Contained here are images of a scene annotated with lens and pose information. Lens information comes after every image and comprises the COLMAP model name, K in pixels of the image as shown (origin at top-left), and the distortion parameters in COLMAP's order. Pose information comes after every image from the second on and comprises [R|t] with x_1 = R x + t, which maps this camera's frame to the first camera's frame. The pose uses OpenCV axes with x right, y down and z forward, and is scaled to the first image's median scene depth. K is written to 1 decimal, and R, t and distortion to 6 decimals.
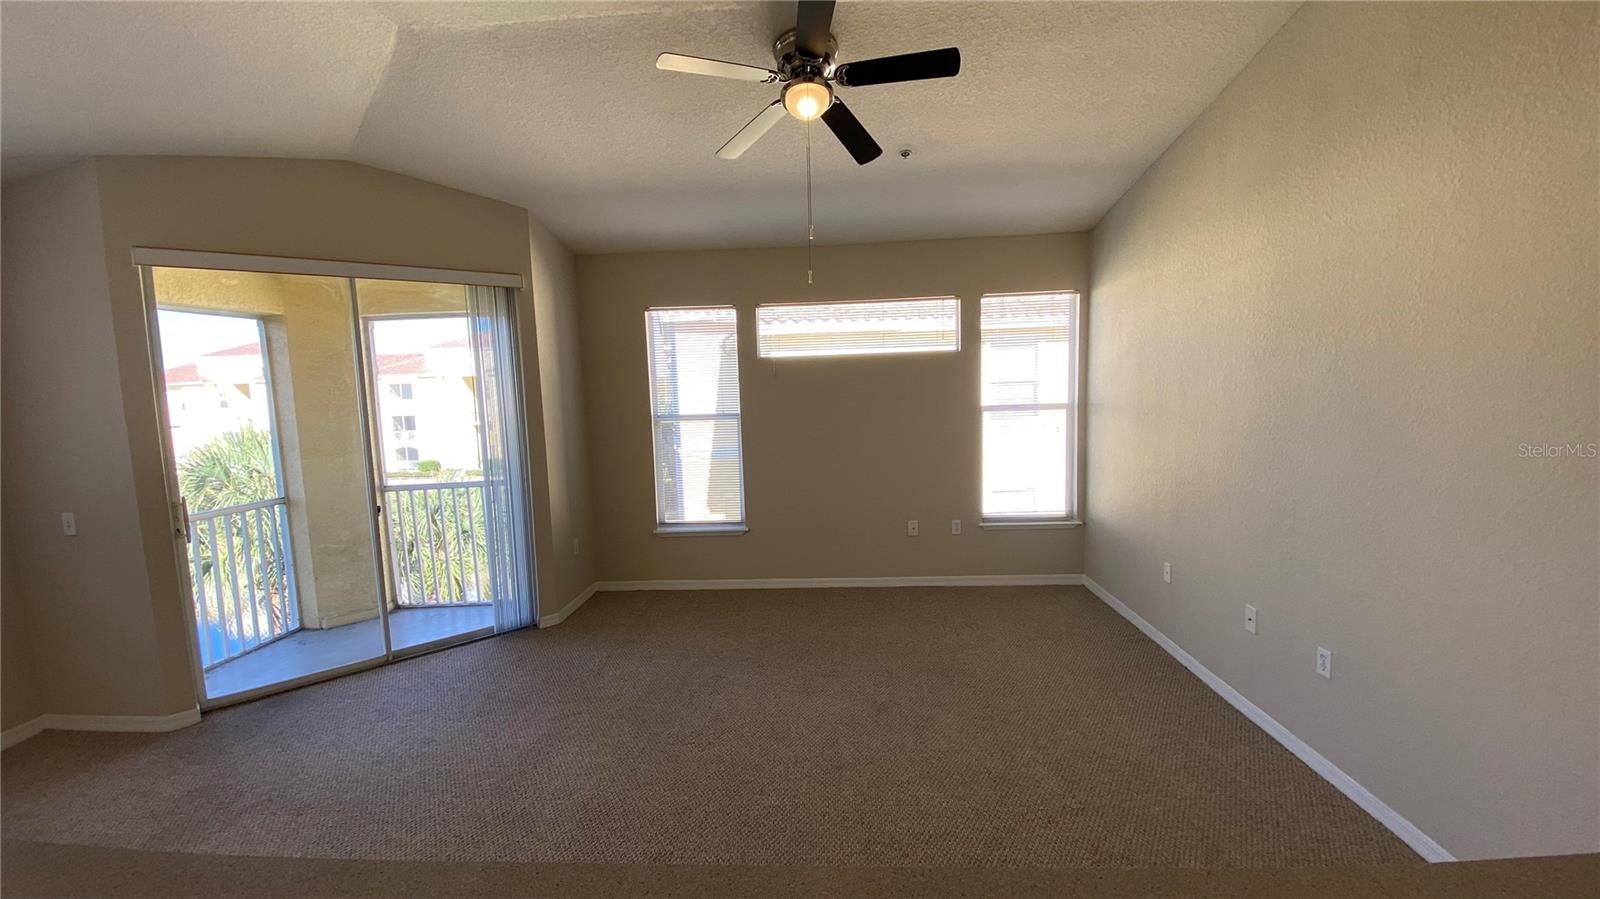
lens RADIAL K [[644.9, 0, 795.3], [0, 644.9, 447.1], [0, 0, 1]] dist [0.036075, -0.029246]
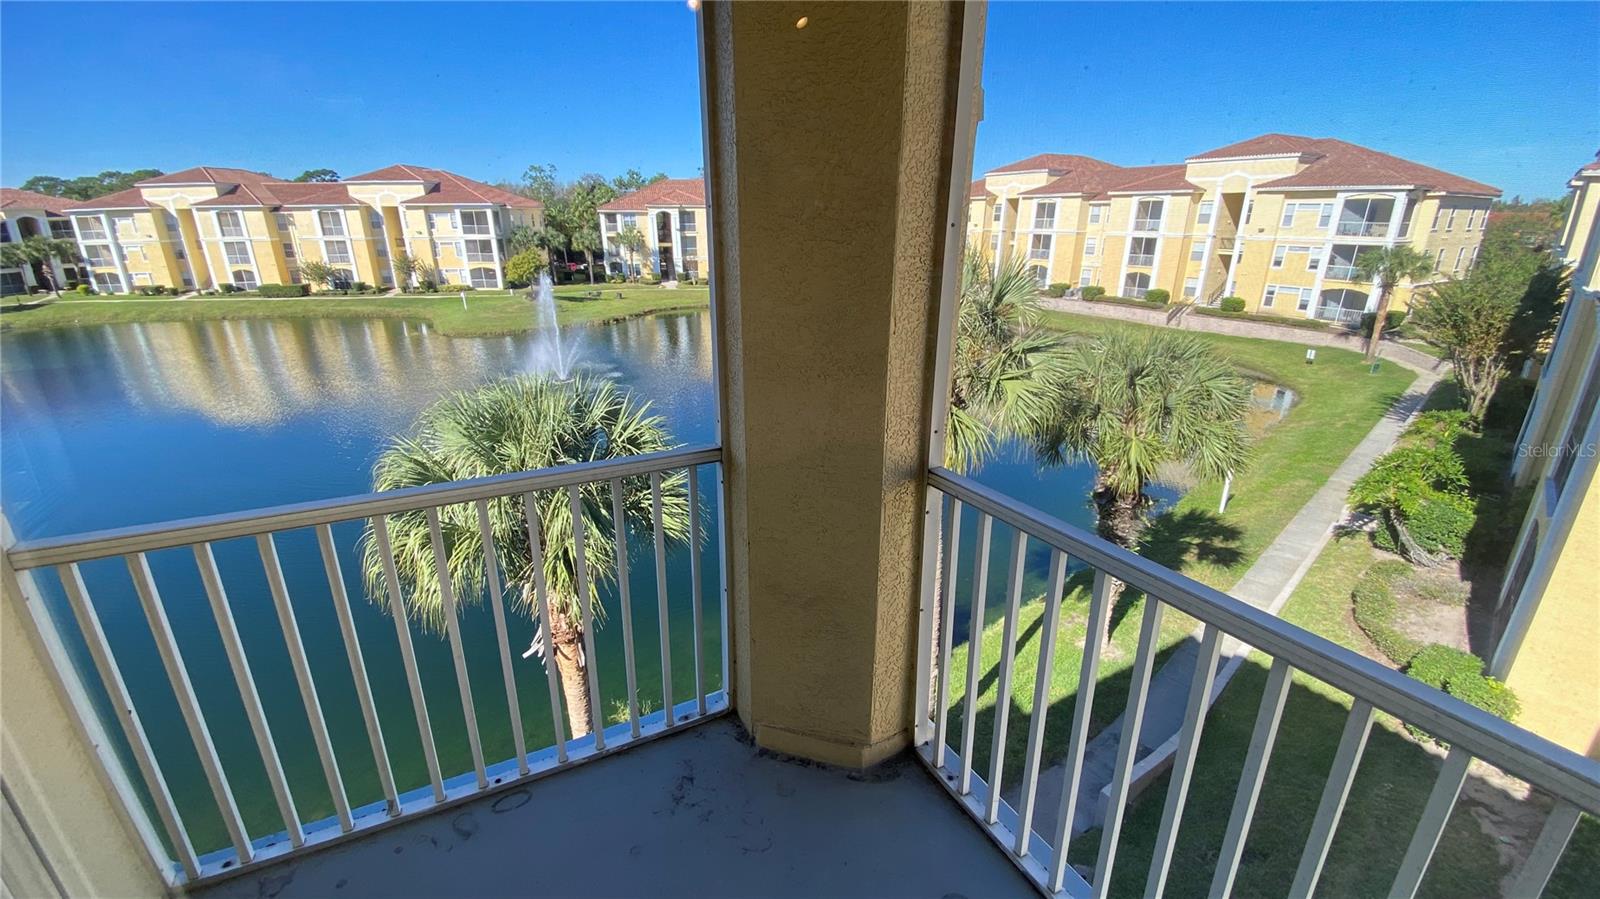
lens RADIAL K [[644.9, 0, 795.3], [0, 644.9, 447.1], [0, 0, 1]] dist [0.036075, -0.029246]
pose [[0.522969, 0.316952, -0.791230, -0.442609], [-0.101484, 0.944841, 0.311409, -0.058919], [0.846289, -0.082560, 0.526288, 0.845090]]
